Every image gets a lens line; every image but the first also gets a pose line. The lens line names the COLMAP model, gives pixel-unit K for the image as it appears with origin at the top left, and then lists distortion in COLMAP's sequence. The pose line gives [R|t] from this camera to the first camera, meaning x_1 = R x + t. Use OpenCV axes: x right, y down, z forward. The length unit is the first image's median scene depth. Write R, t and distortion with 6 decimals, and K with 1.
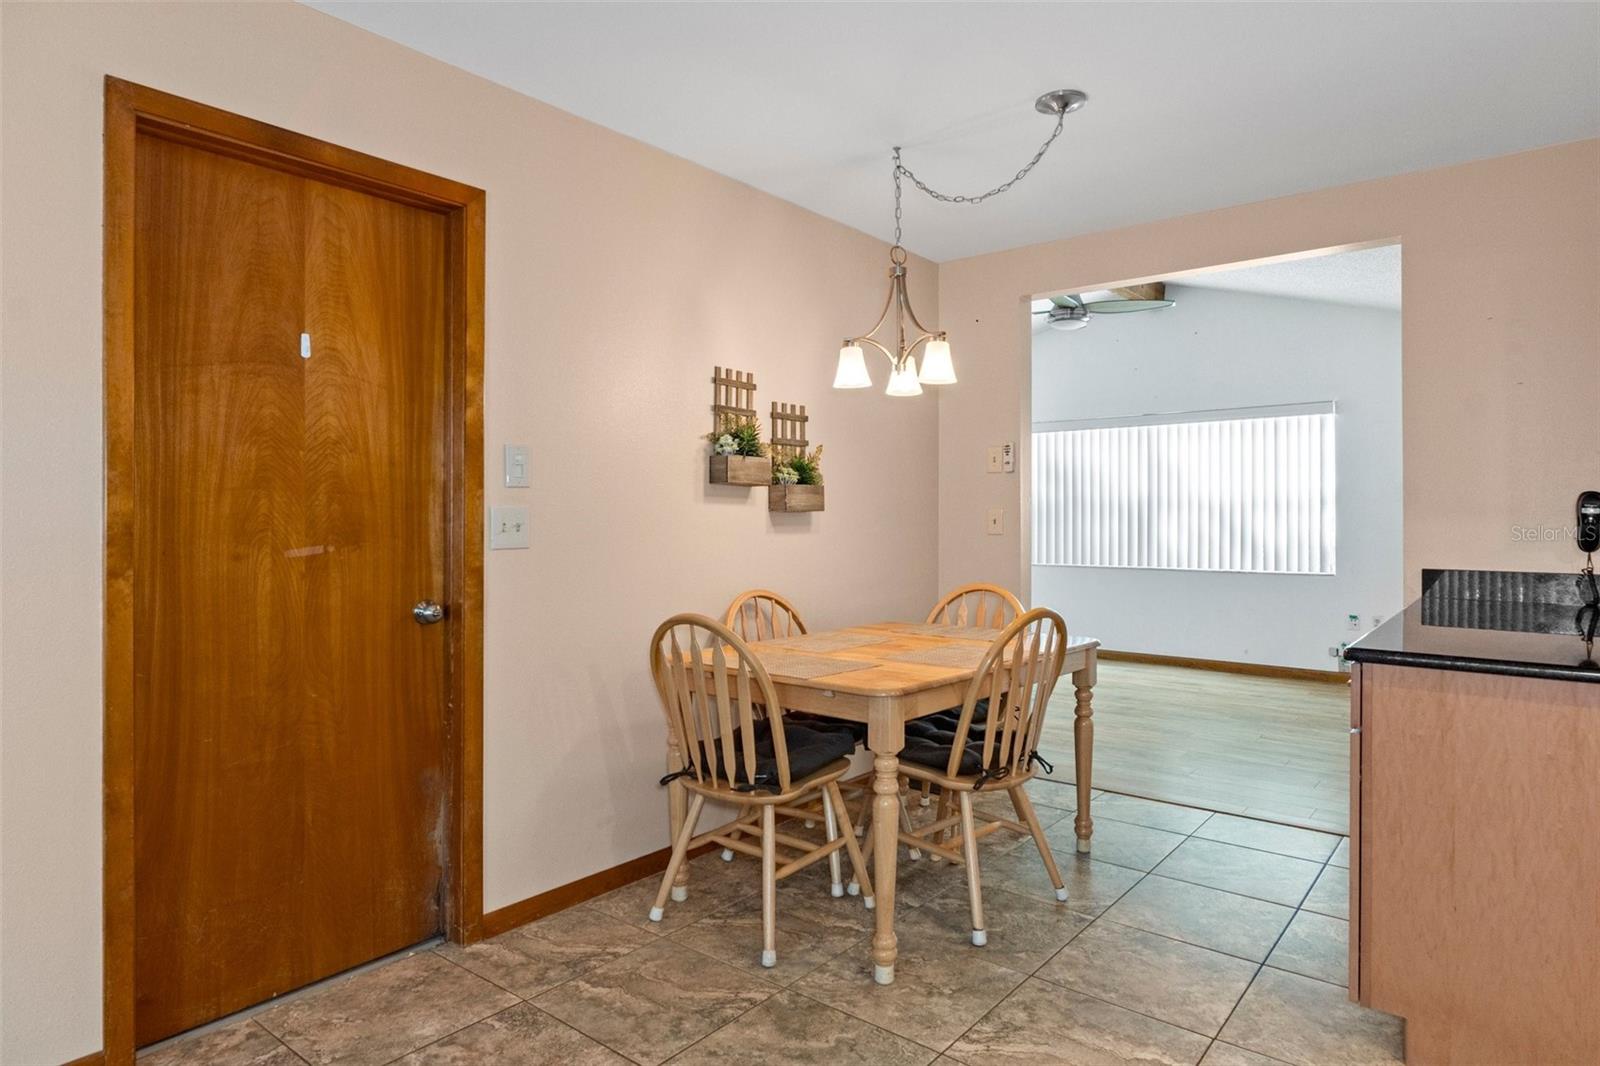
lens RADIAL K [[932.8, 0, 800.8], [0, 932.8, 512.4], [0, 0, 1]] dist [-0.004186, 0.001126]
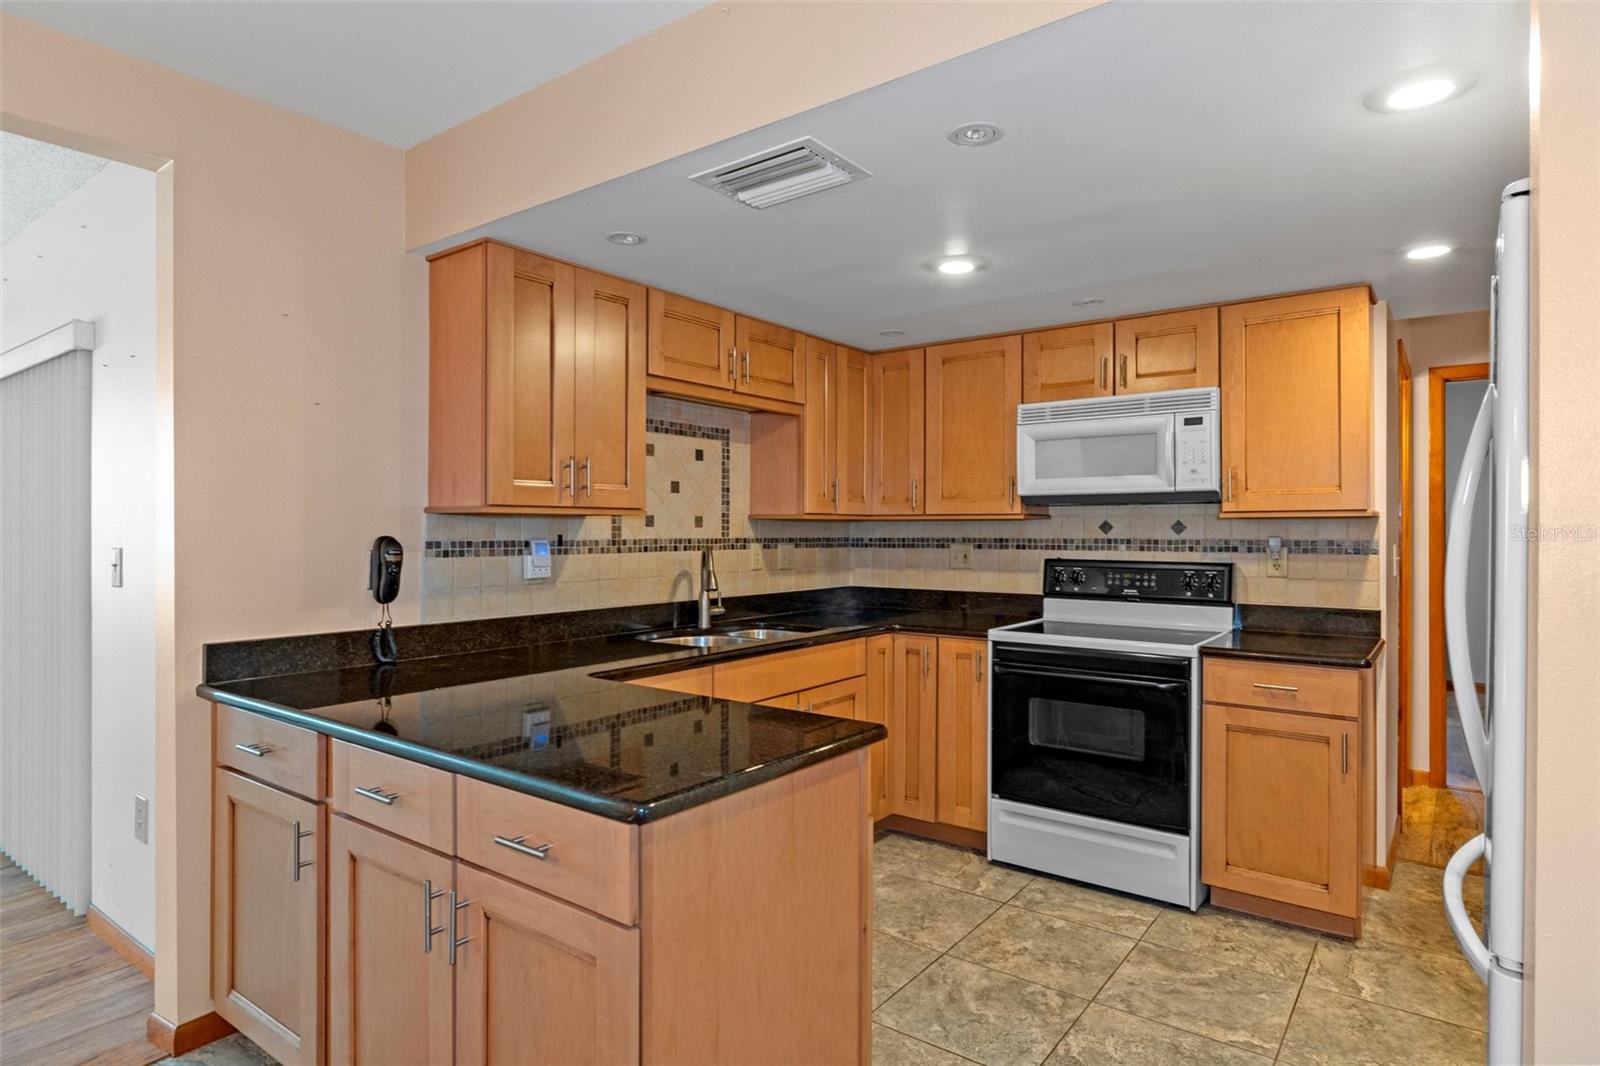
lens RADIAL K [[889.0, 0, 797.2], [0, 889.0, 525.9], [0, 0, 1]] dist [-0.002205, 0.000301]
pose [[-0.035672, 0.001351, 0.999363, -0.026400], [-0.002365, 0.999996, -0.001436, -0.034820], [-0.999361, -0.002415, -0.035669, 0.679316]]
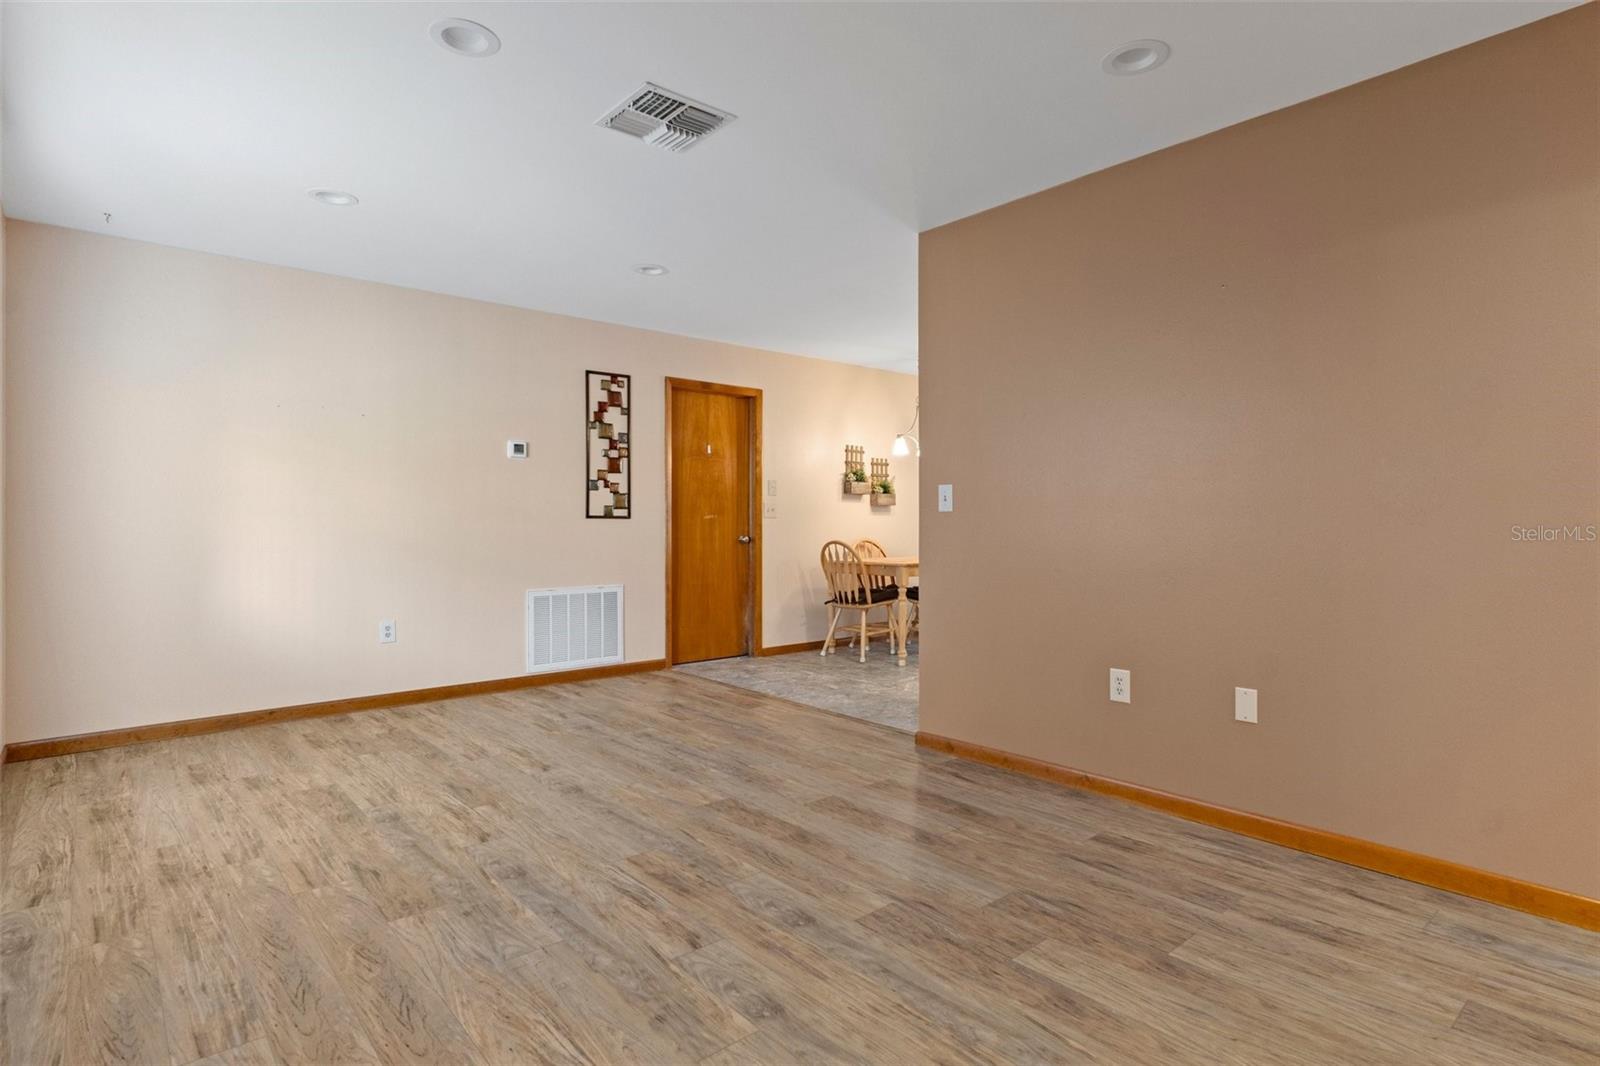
lens RADIAL K [[822.3, 0, 798.0], [0, 822.3, 528.8], [0, 0, 1]] dist [0.002535, 0.000863]
pose [[0.984799, 0.000606, -0.173695, 0.183026], [0.001354, 0.999937, 0.011167, 0.042635], [0.173691, -0.011232, 0.984736, -1.323427]]
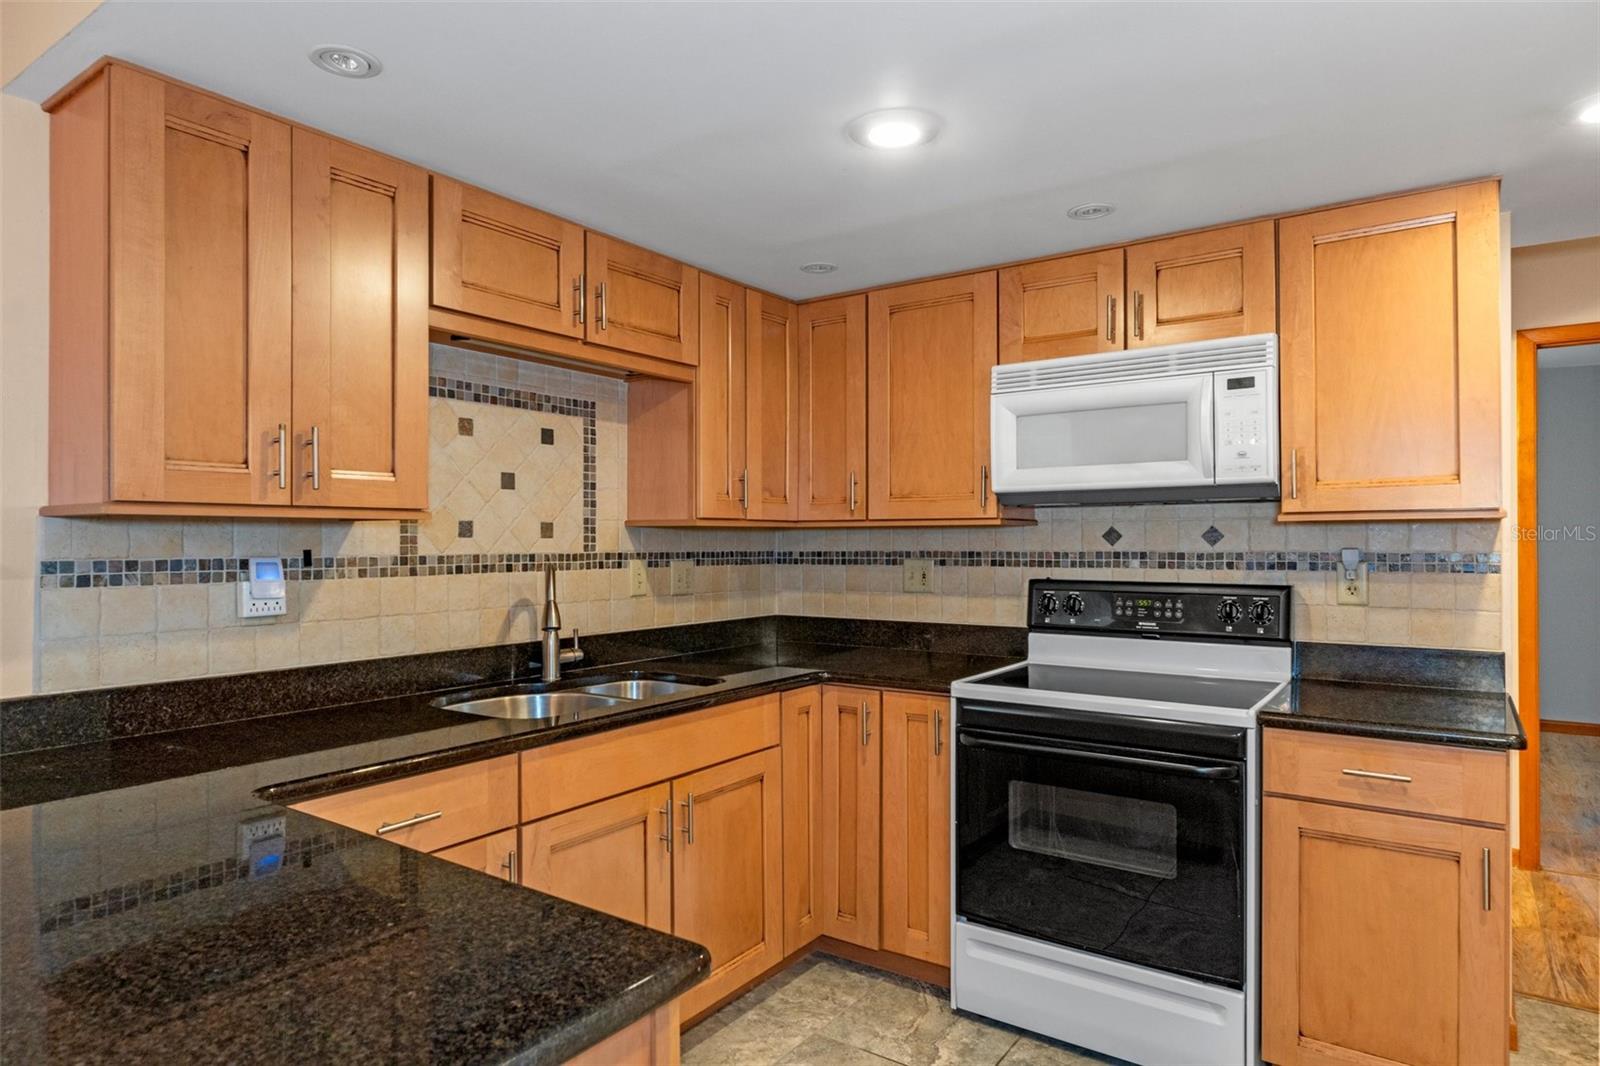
lens RADIAL K [[942.0, 0, 797.3], [0, 942.0, 536.9], [0, 0, 1]] dist [-0.003538, 0.000274]
pose [[-0.068524, 0.001996, 0.997647, 0.287868], [0.001187, 0.999997, -0.001920, -0.033247], [-0.997649, 0.001053, -0.068526, 0.582942]]
